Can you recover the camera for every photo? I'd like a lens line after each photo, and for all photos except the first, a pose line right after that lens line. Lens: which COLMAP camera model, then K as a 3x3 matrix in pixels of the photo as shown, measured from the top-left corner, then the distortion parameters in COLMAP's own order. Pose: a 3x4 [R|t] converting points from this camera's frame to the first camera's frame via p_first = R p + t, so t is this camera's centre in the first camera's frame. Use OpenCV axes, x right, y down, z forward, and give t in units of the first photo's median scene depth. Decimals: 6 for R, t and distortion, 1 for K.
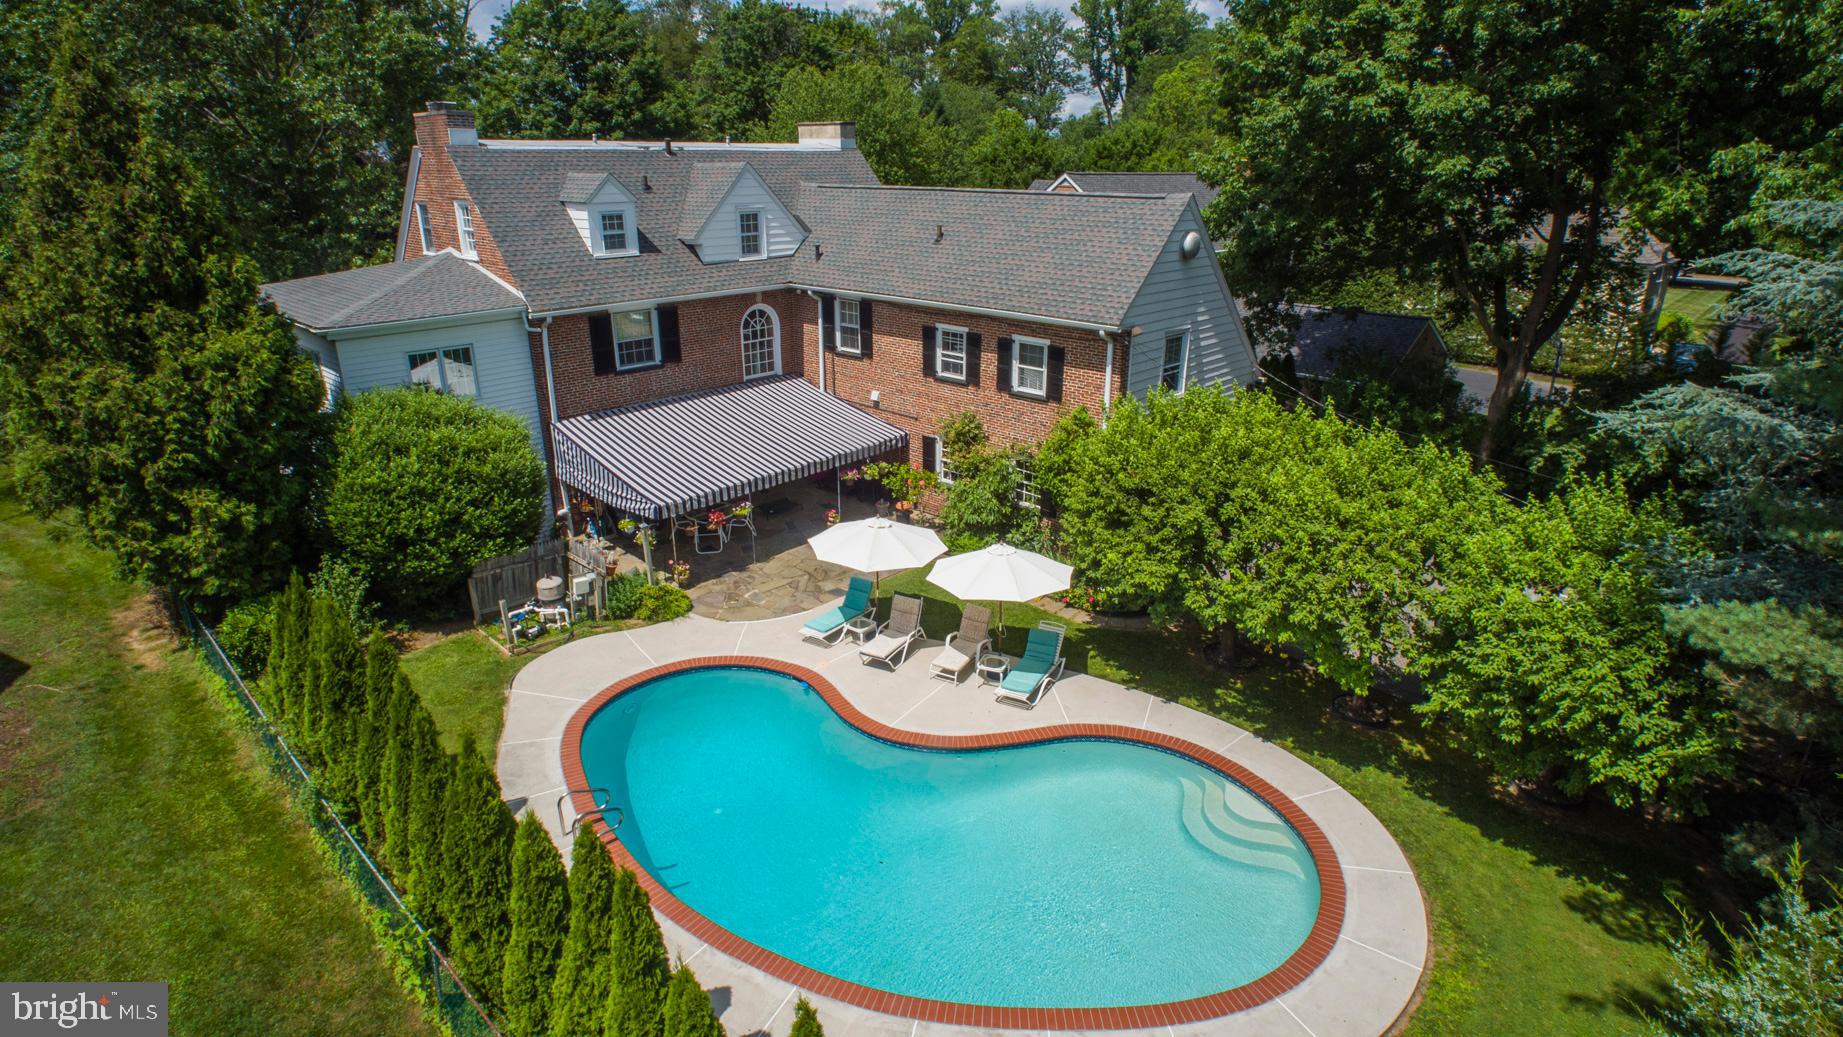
lens RADIAL K [[964.8, 0, 934.0], [0, 964.8, 522.5], [0, 0, 1]] dist [-0.033141, 0.011555]
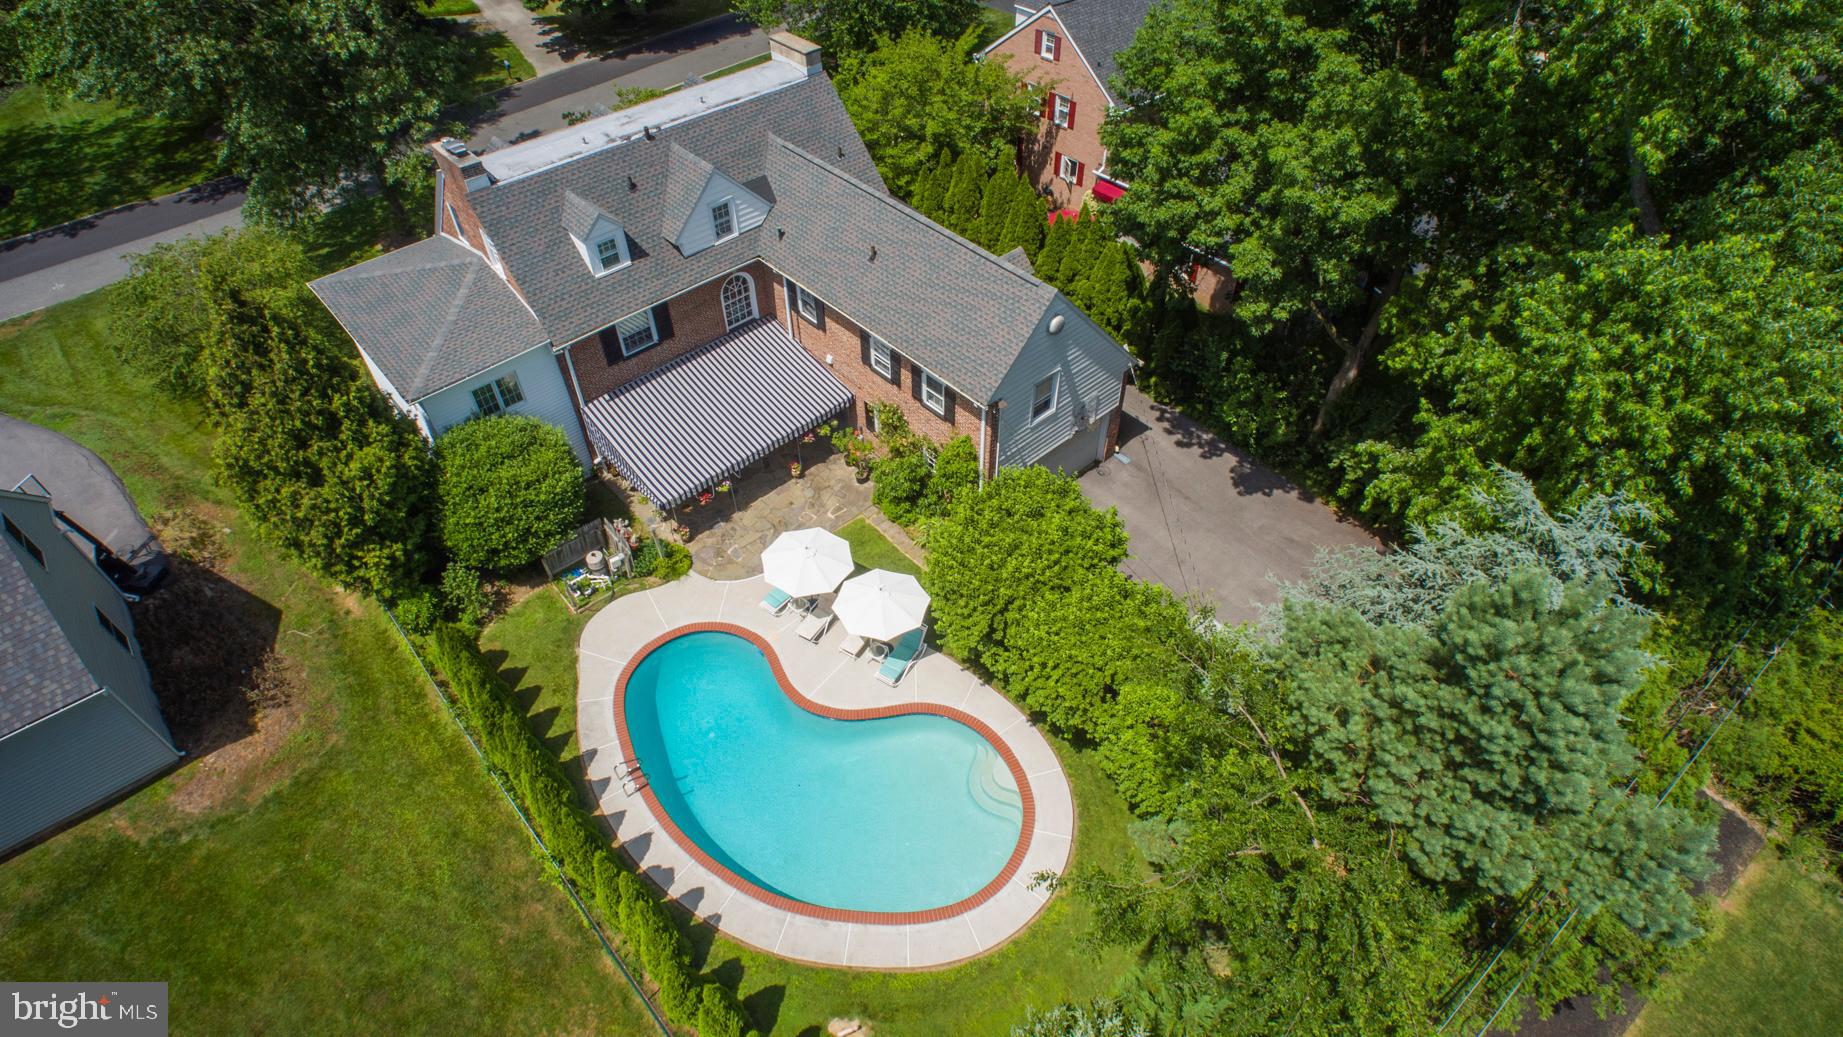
lens RADIAL K [[964.8, 0, 931.6], [0, 964.8, 523.0], [0, 0, 1]] dist [-0.033141, 0.011555]
pose [[0.997282, 0.048928, -0.055088, 0.206299], [-0.020326, 0.901356, 0.432602, -0.661998], [0.070820, -0.430306, 0.899900, -0.289406]]
